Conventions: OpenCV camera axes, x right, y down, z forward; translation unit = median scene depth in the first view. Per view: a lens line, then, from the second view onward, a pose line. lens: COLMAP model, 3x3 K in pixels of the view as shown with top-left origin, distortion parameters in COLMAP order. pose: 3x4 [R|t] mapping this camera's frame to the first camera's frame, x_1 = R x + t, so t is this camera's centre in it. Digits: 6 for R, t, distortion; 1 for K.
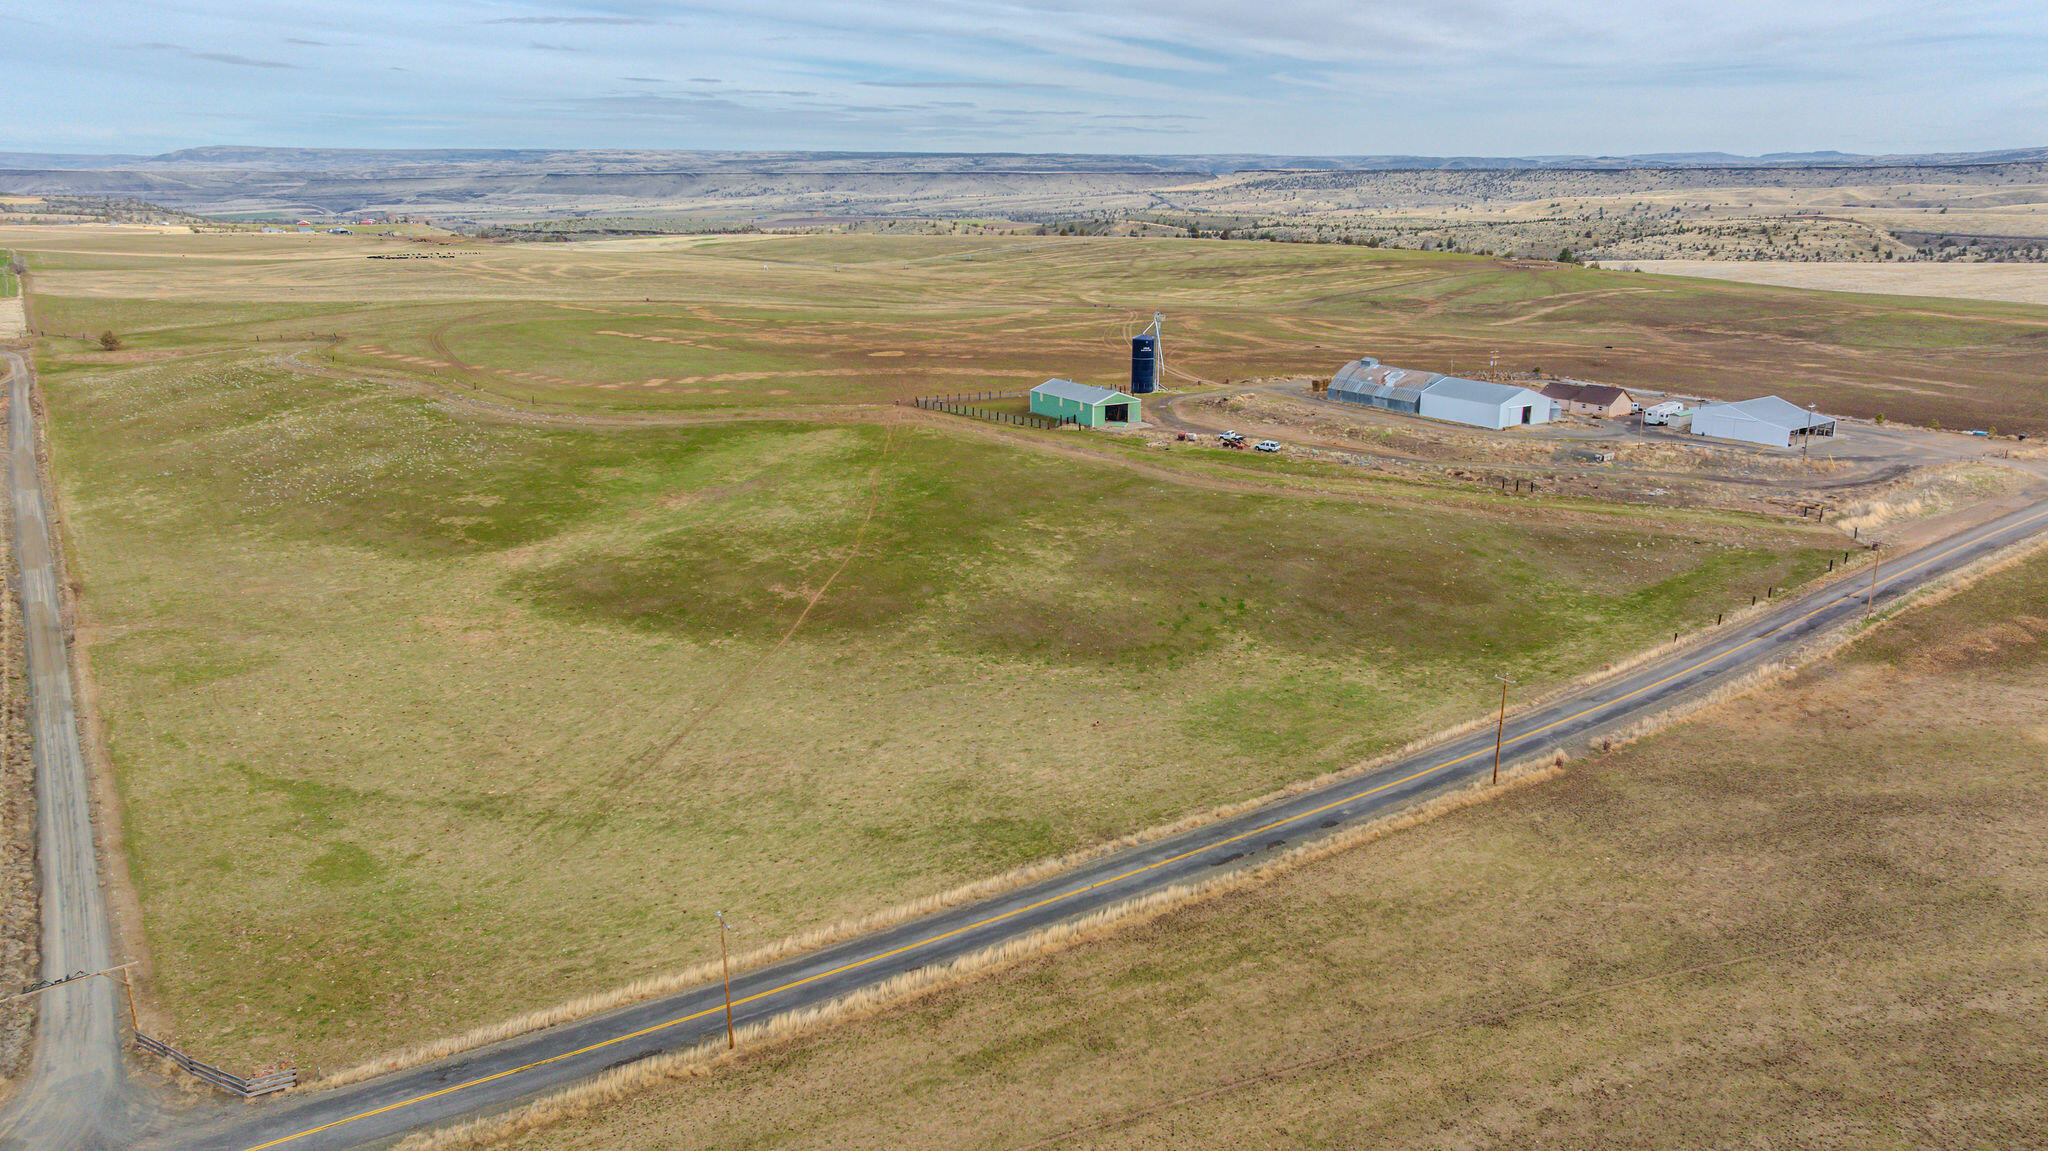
lens RADIAL K [[1444.2, 0, 1015.4], [0, 1444.2, 571.3], [0, 0, 1]] dist [-0.029893, 0.031571]
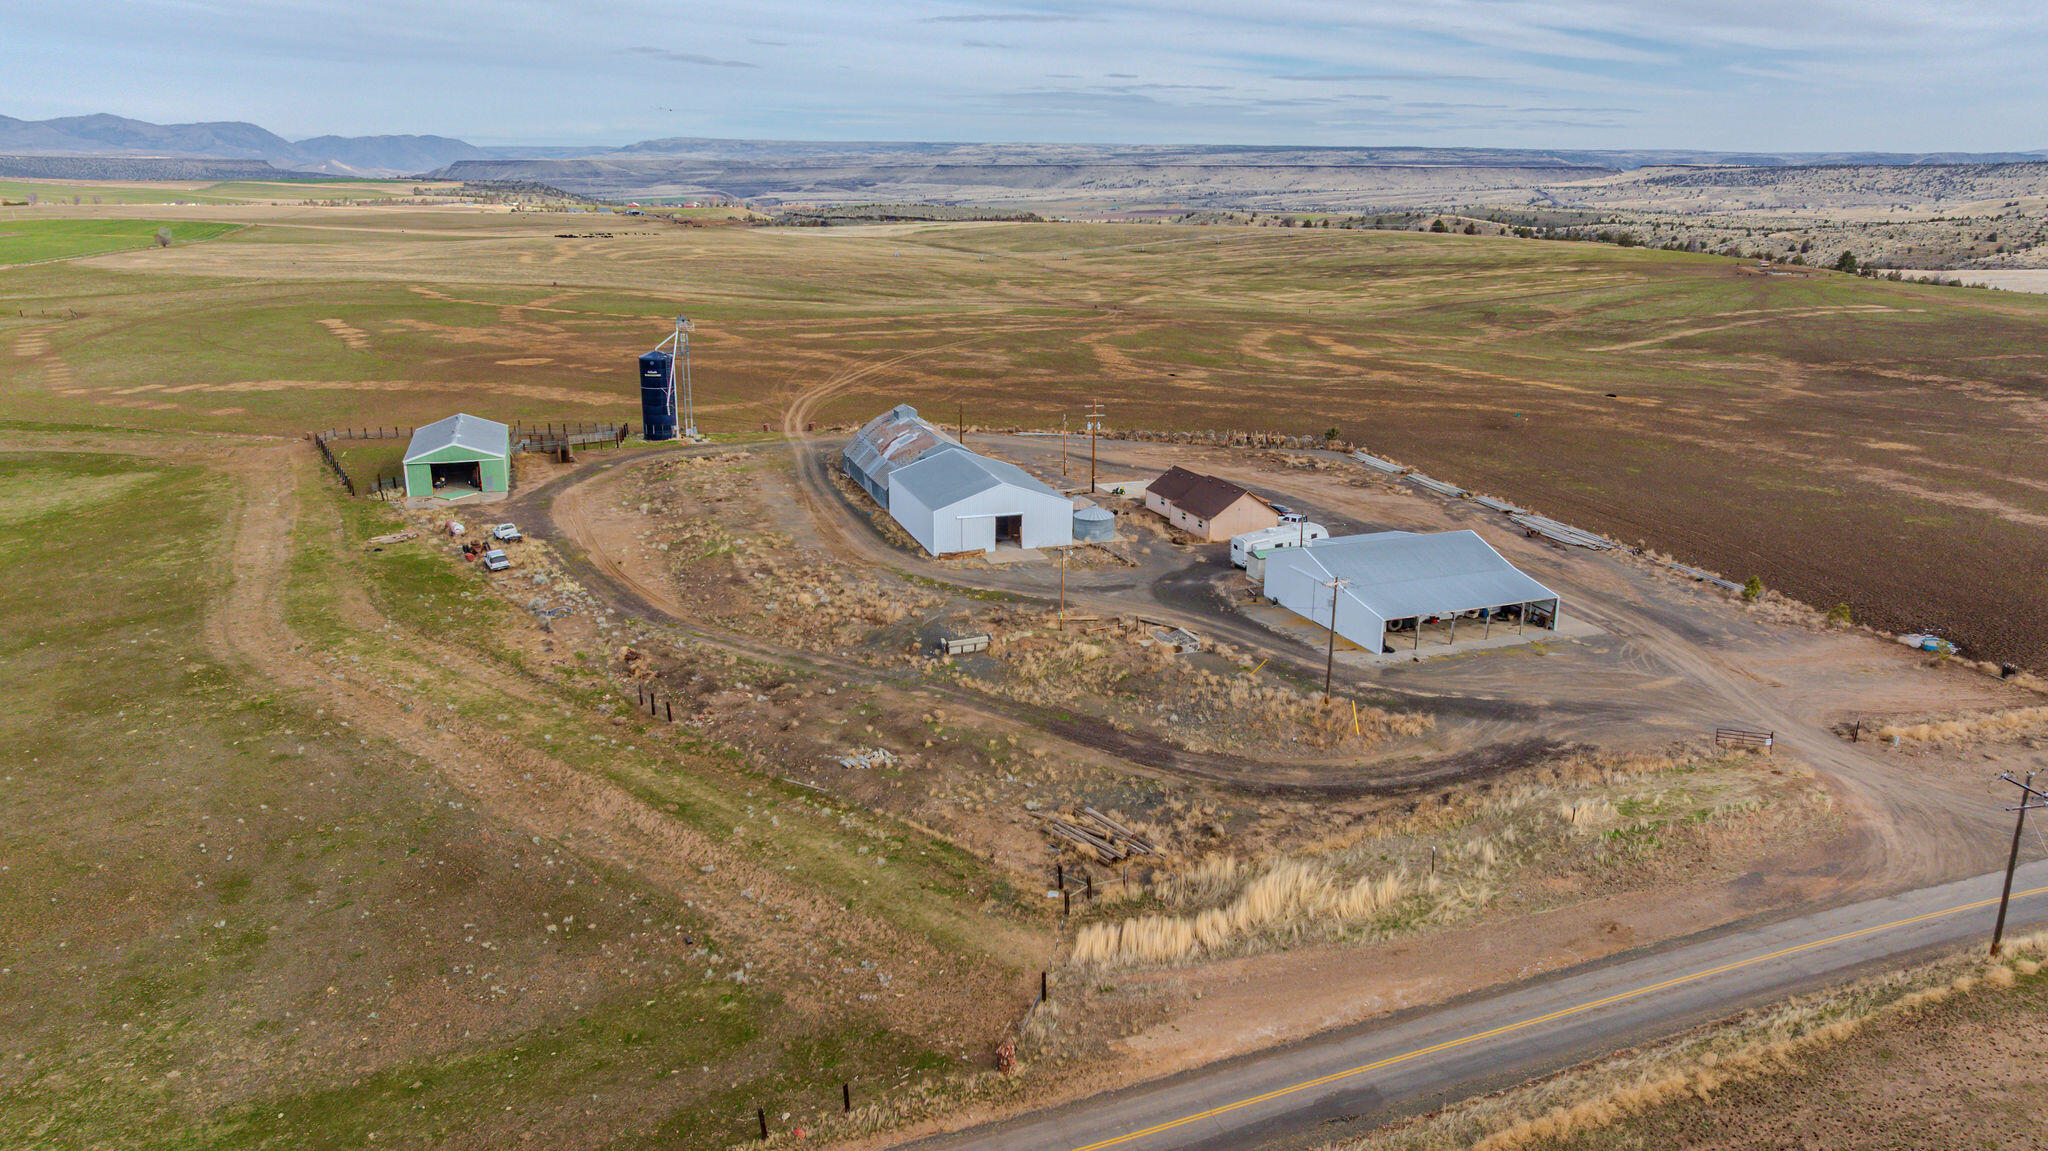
lens RADIAL K [[1444.2, 0, 1029.5], [0, 1444.2, 565.1], [0, 0, 1]] dist [-0.029893, 0.031571]
pose [[0.964821, 0.074758, -0.252056, 0.475557], [-0.074898, 0.997150, 0.009053, -0.096650], [0.252015, 0.010144, 0.967670, 0.463445]]
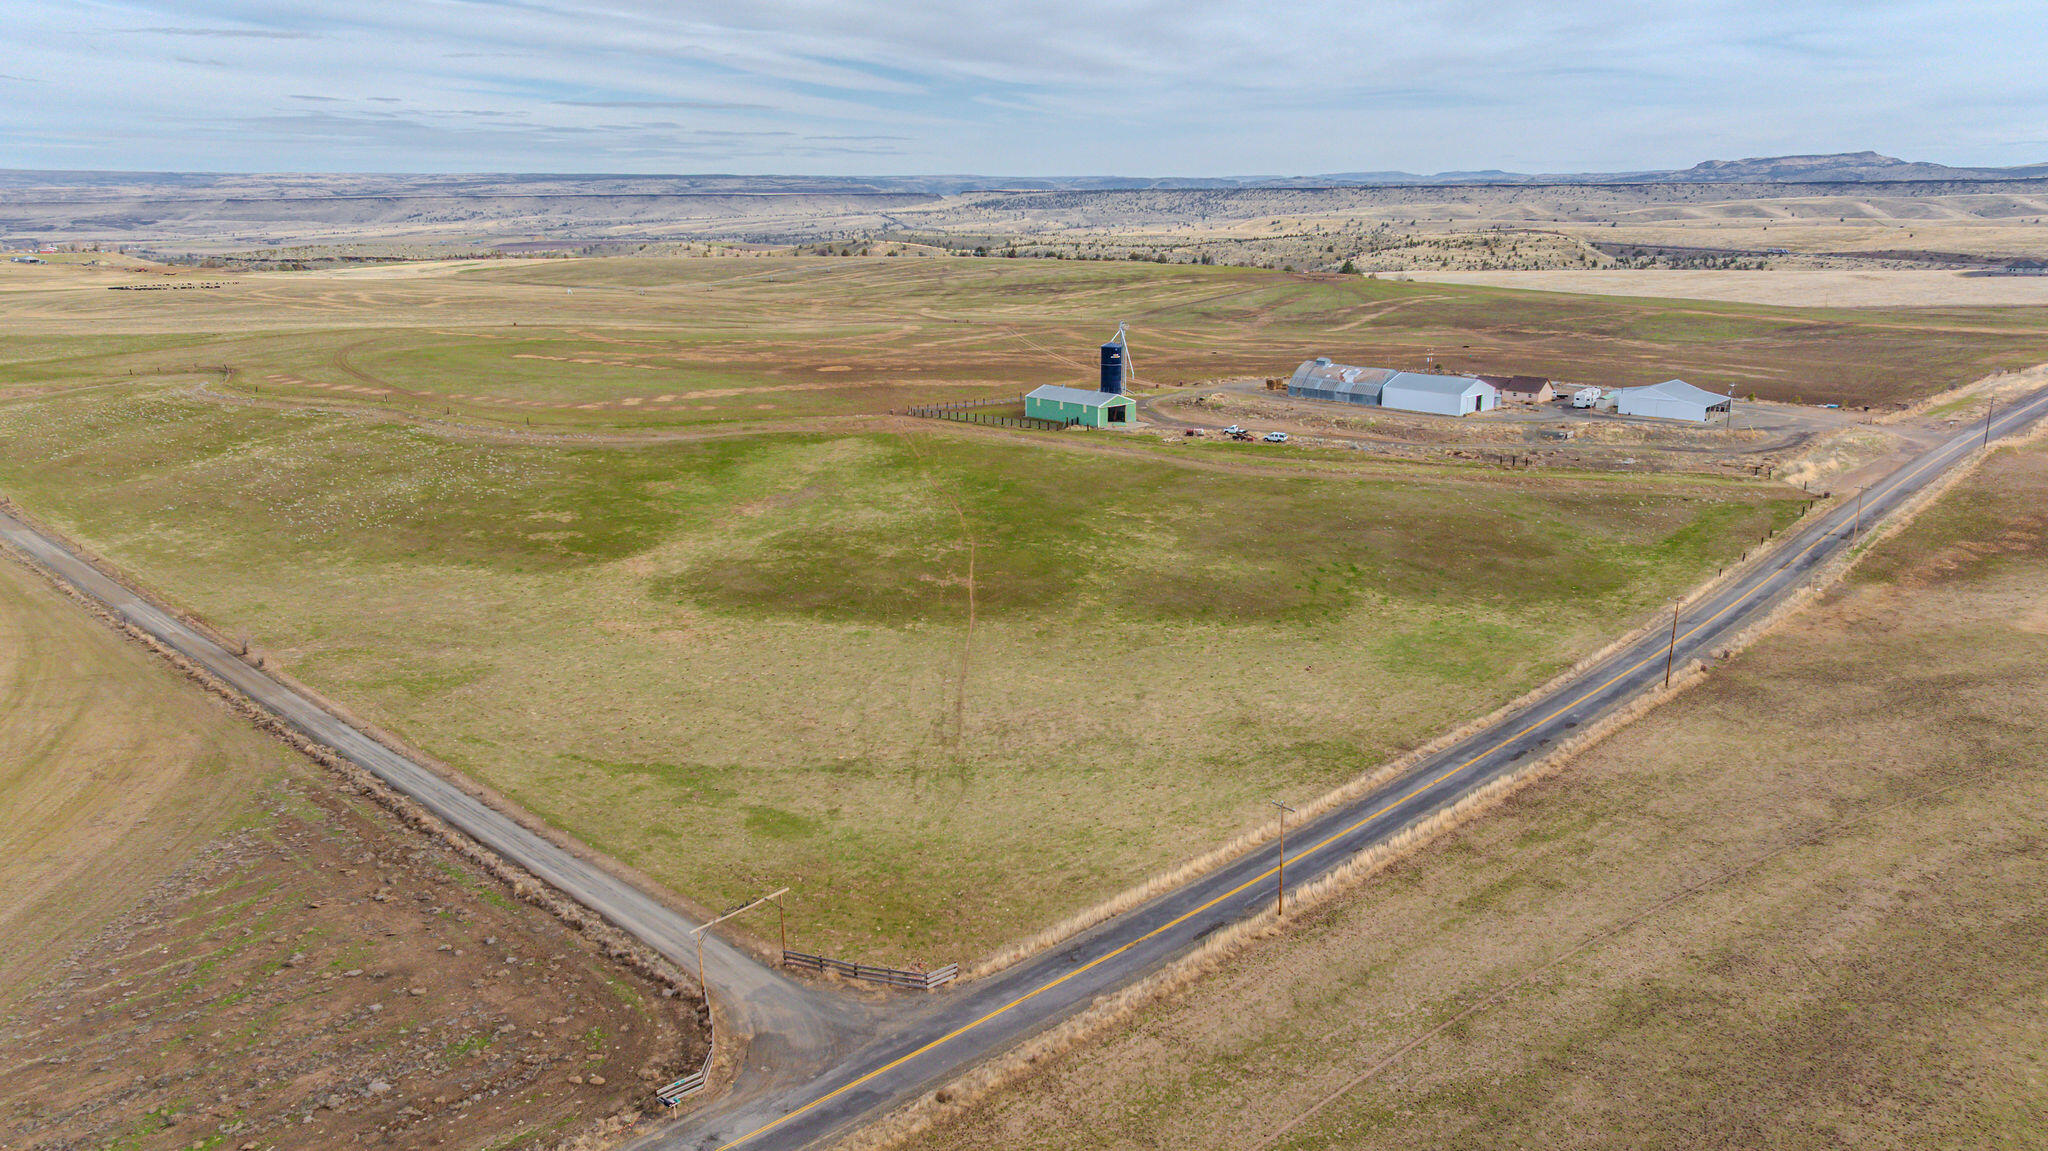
lens RADIAL K [[1444.2, 0, 1014.5], [0, 1444.2, 594.6], [0, 0, 1]] dist [-0.029893, 0.031571]
pose [[0.981458, -0.054996, 0.183618, -0.213867], [0.054735, 0.998480, 0.006493, 0.014792], [-0.183696, 0.003678, 0.982976, -0.050843]]
